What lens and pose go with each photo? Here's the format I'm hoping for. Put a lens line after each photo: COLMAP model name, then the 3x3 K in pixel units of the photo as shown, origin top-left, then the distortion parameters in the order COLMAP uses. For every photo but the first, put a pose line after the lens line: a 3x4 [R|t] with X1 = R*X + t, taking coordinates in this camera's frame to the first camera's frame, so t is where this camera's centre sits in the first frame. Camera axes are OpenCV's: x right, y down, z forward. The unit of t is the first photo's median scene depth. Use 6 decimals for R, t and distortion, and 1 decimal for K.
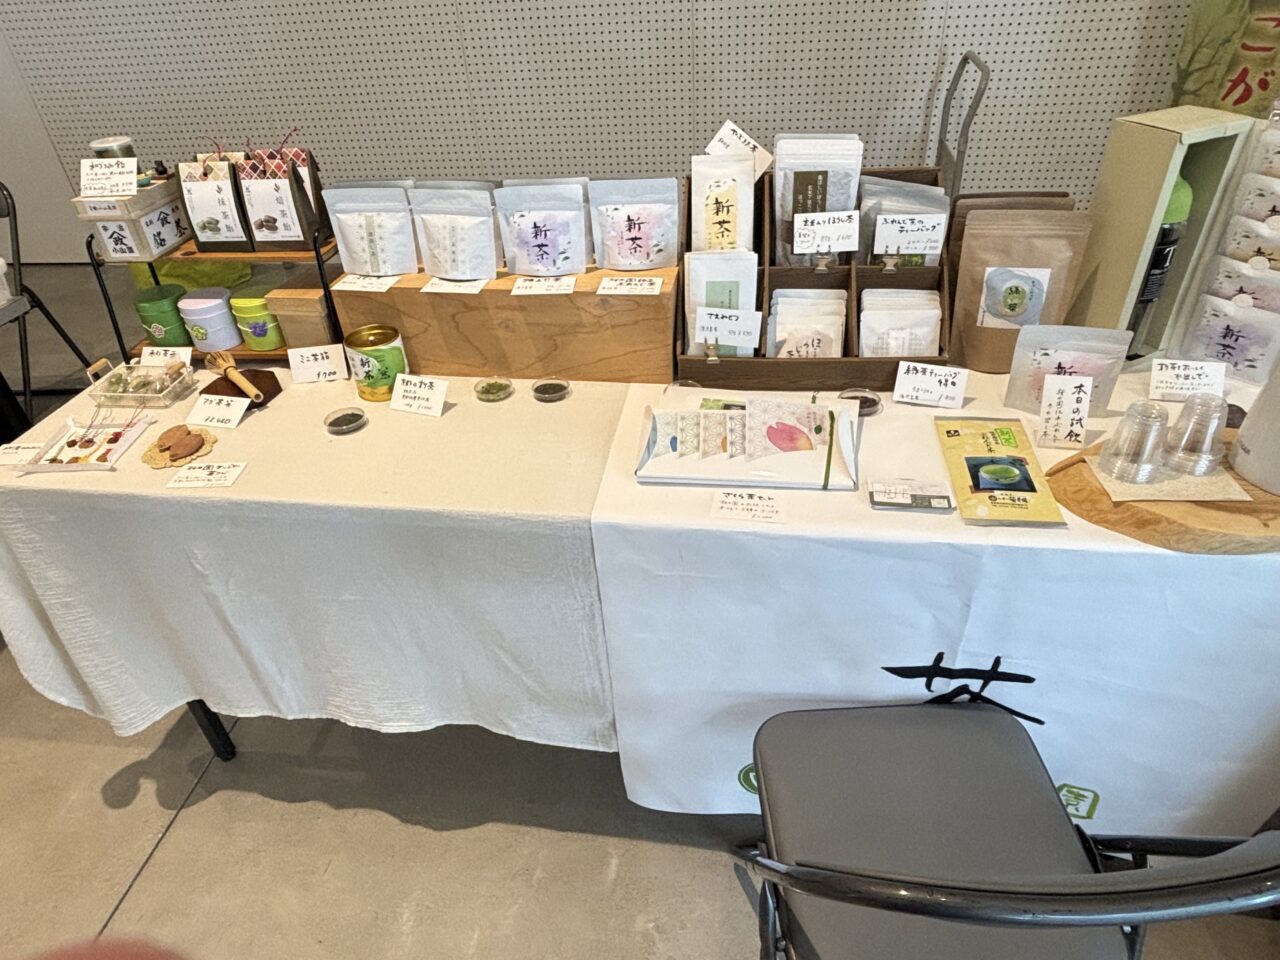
lens RADIAL K [[782.7, 0, 640.0], [0, 782.7, 480.0], [0, 0, 1]] dist [0.022204, -0.037556]
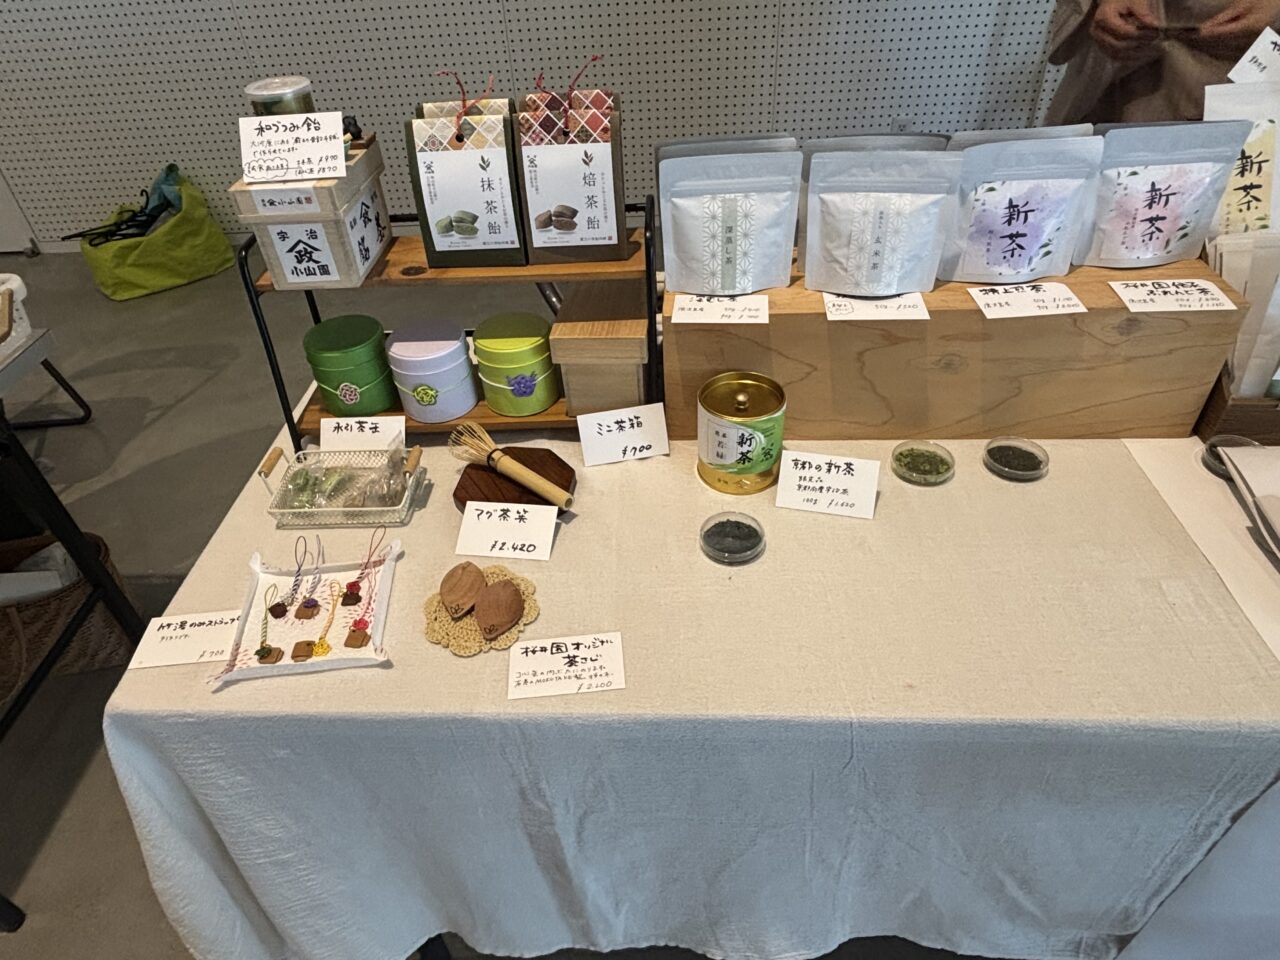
lens RADIAL K [[790.8, 0, 640.0], [0, 790.8, 480.0], [0, 0, 1]] dist [0.032952, -0.035901]
pose [[0.994815, -0.066099, 0.077291, -0.485755], [0.061874, 0.996521, 0.055841, -0.158132], [-0.080713, -0.050770, 0.995444, 0.378929]]
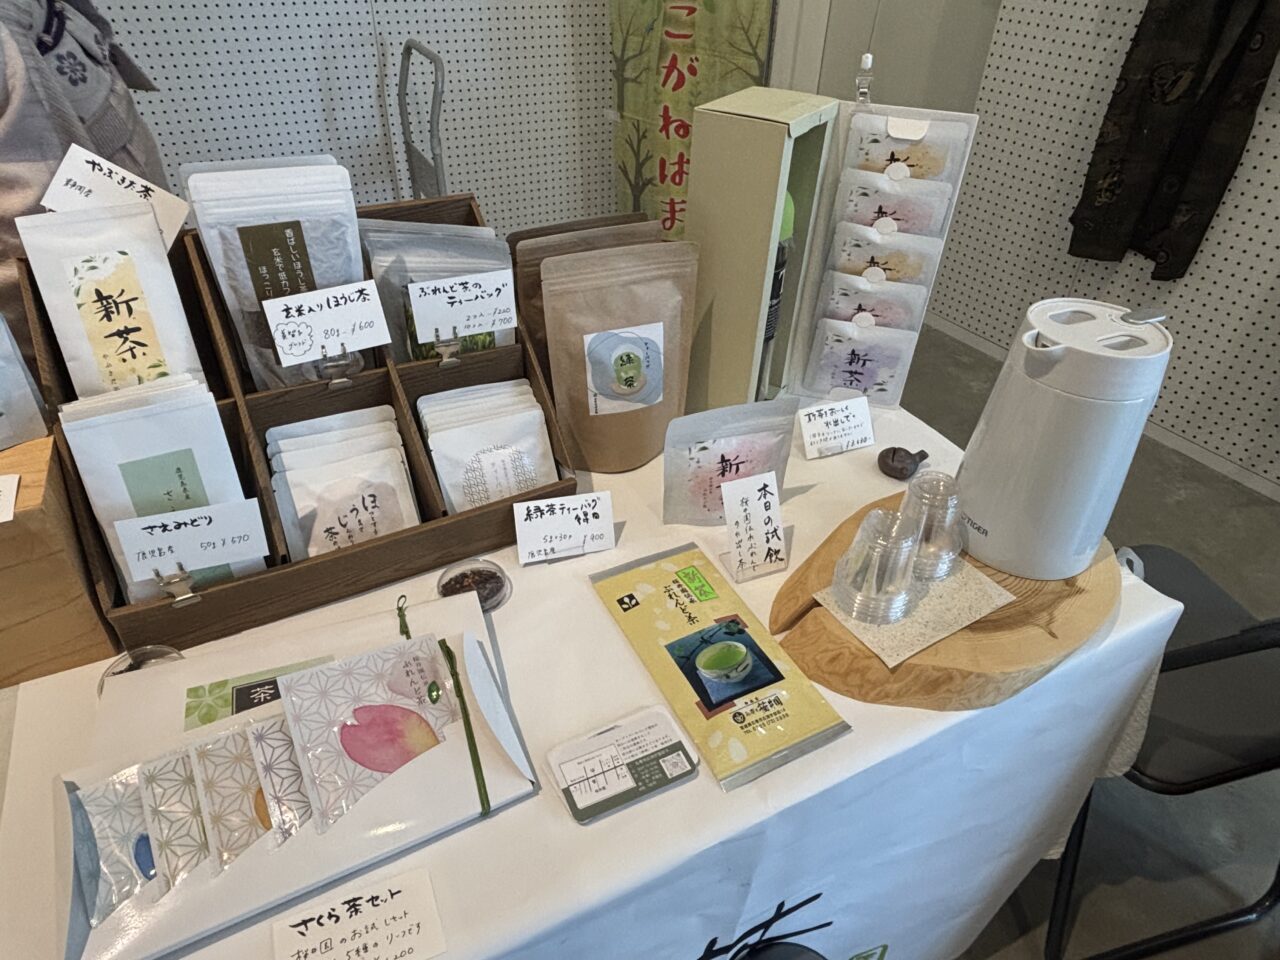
lens RADIAL K [[782.7, 0, 640.0], [0, 782.7, 480.0], [0, 0, 1]] dist [0.022204, -0.037556]
pose [[0.811029, -0.280520, 0.513362, 0.089943], [0.280395, 0.956568, 0.079725, -0.181658], [-0.513430, 0.079285, 0.854461, 0.382075]]
